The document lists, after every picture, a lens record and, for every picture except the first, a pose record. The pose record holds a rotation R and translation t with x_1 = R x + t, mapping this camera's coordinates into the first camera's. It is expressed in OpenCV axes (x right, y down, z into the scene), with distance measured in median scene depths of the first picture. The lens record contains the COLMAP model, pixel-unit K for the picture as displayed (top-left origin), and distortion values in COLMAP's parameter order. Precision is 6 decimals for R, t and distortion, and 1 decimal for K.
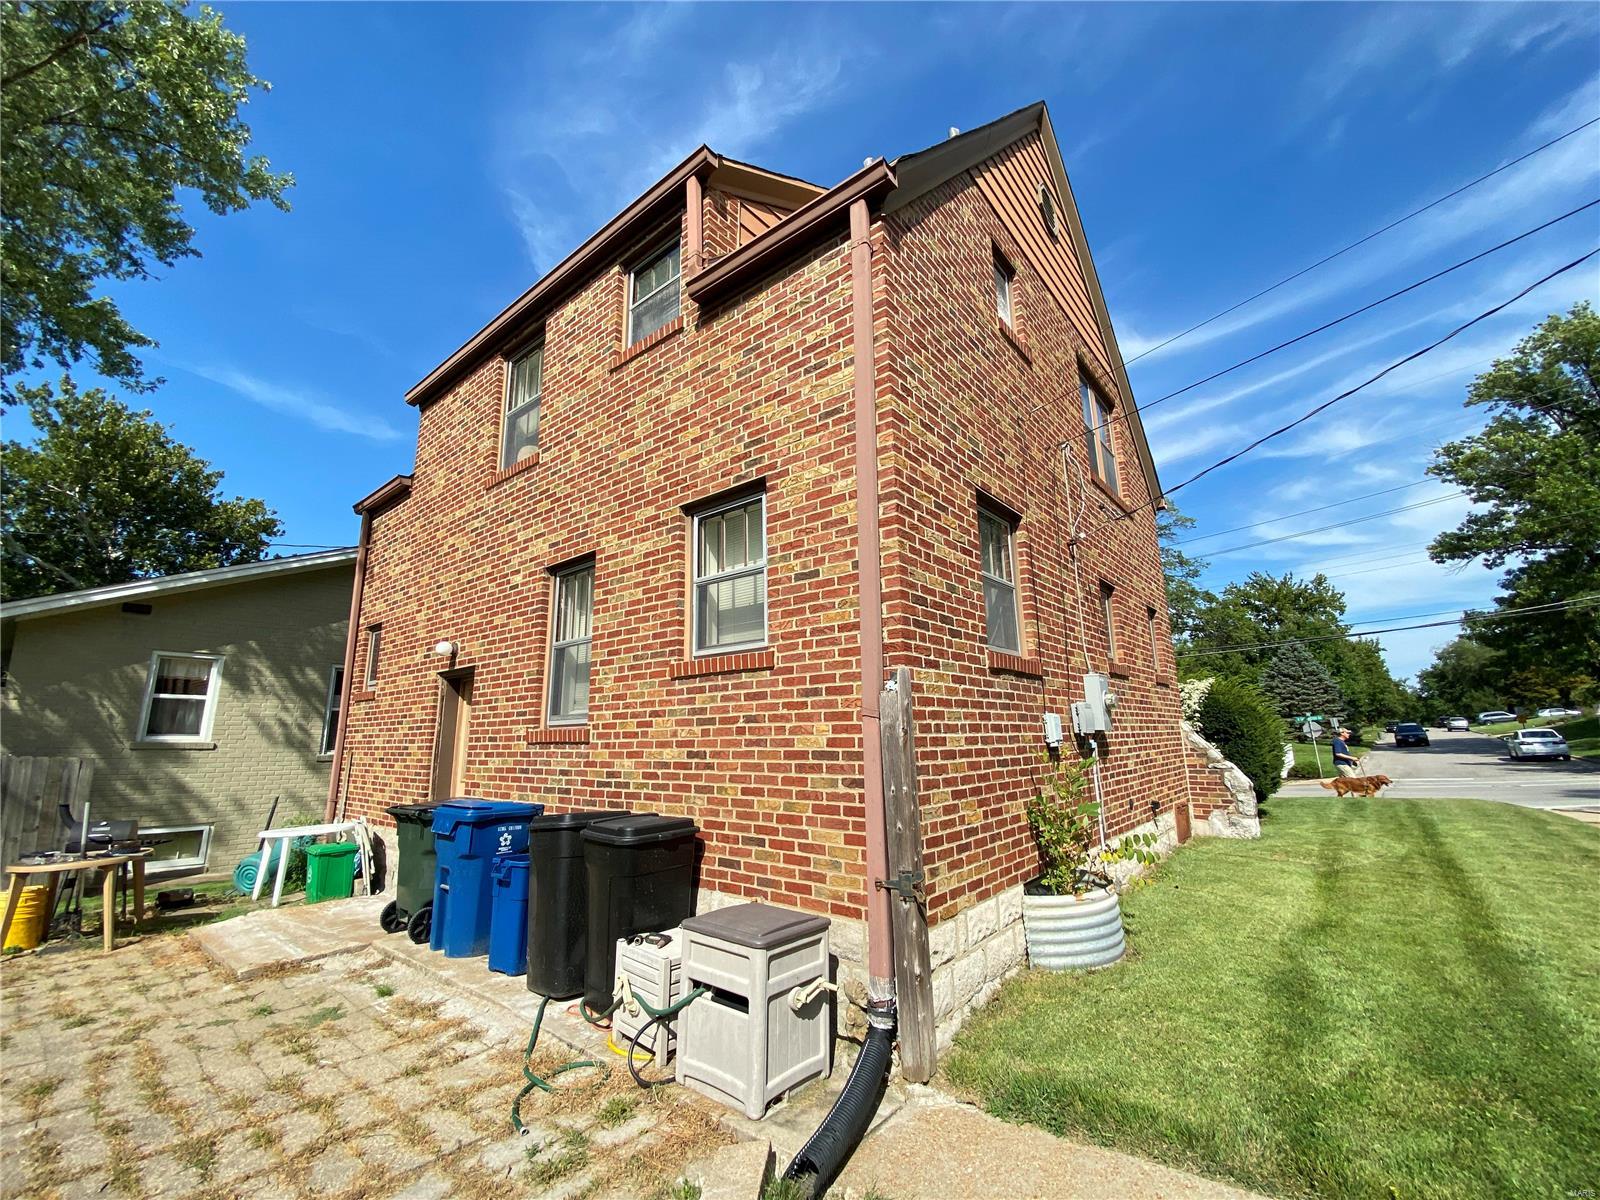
lens RADIAL K [[645.0, 0, 800.0], [0, 645.0, 600.0], [0, 0, 1]] dist [0.000812, 0.000048]
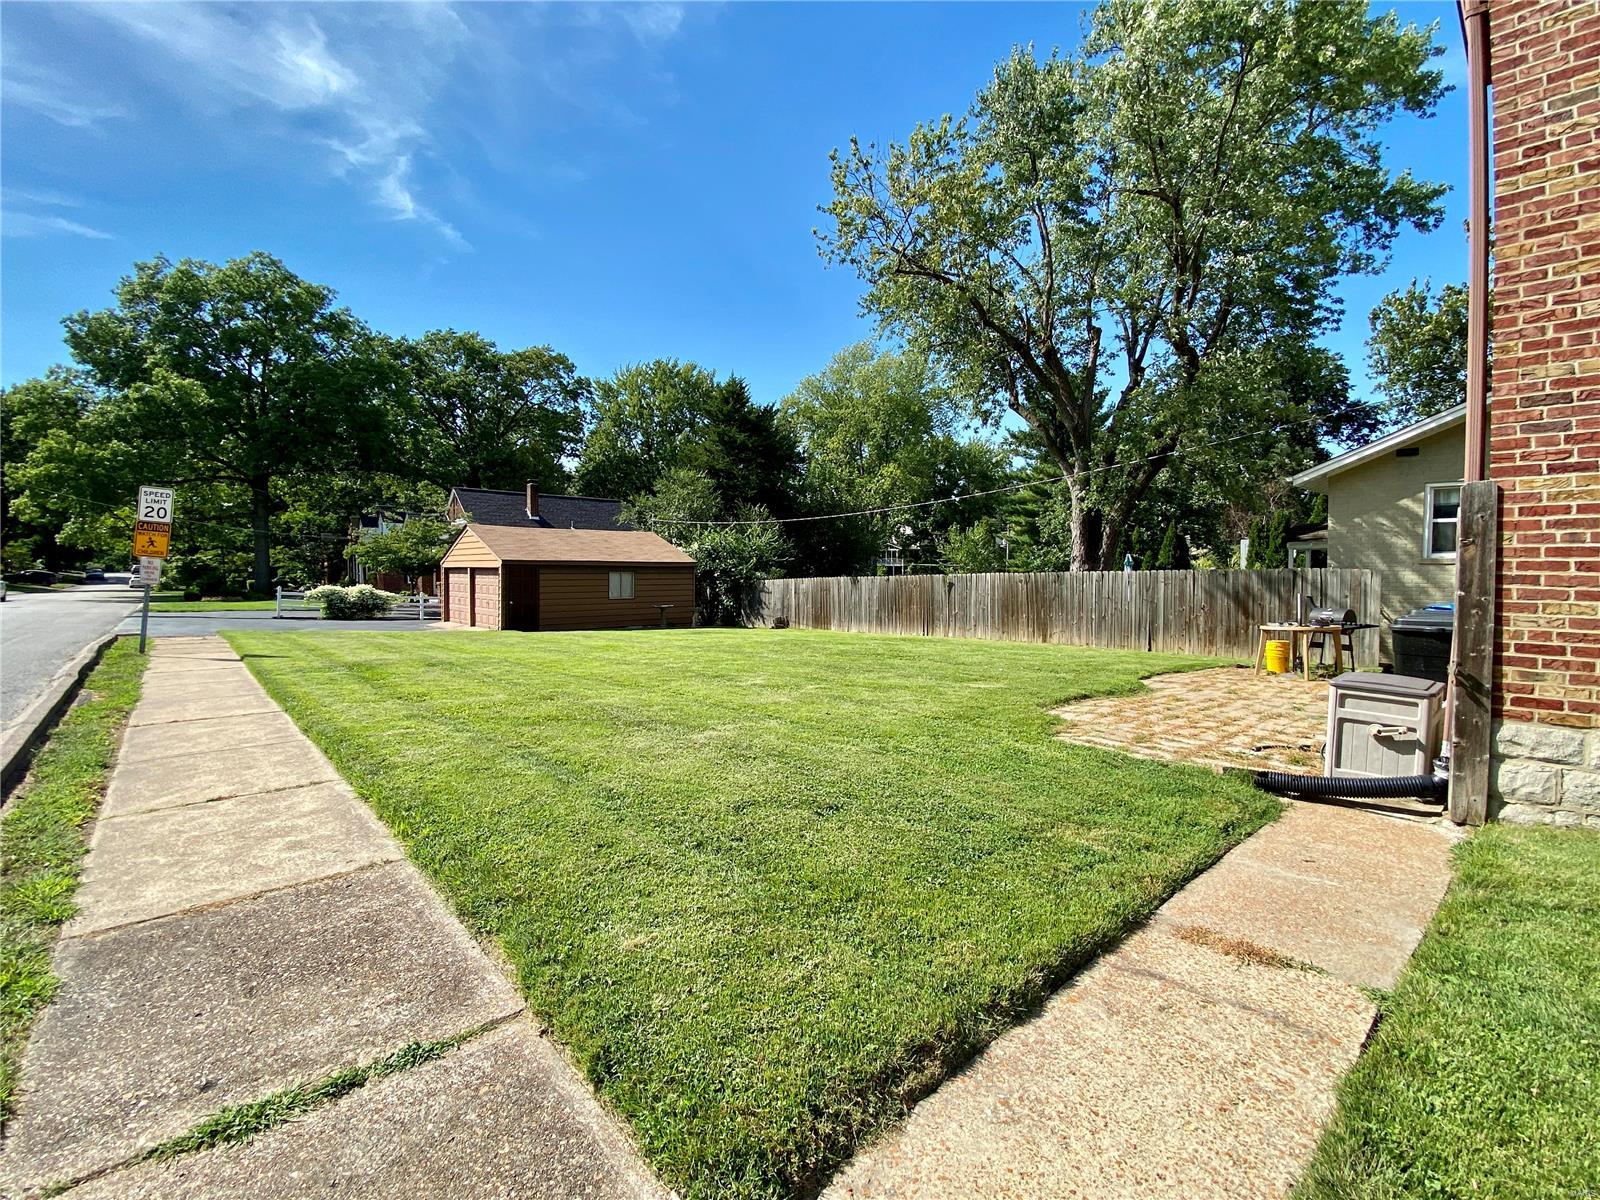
lens RADIAL K [[704.4, 0, 800.0], [0, 704.4, 600.0], [0, 0, 1]] dist [-0.000071, -0.000022]
pose [[-0.139438, 0.061170, -0.988340, 1.456417], [0.203671, 0.978522, 0.031828, 0.031468], [0.969059, -0.196859, -0.148901, 0.065619]]
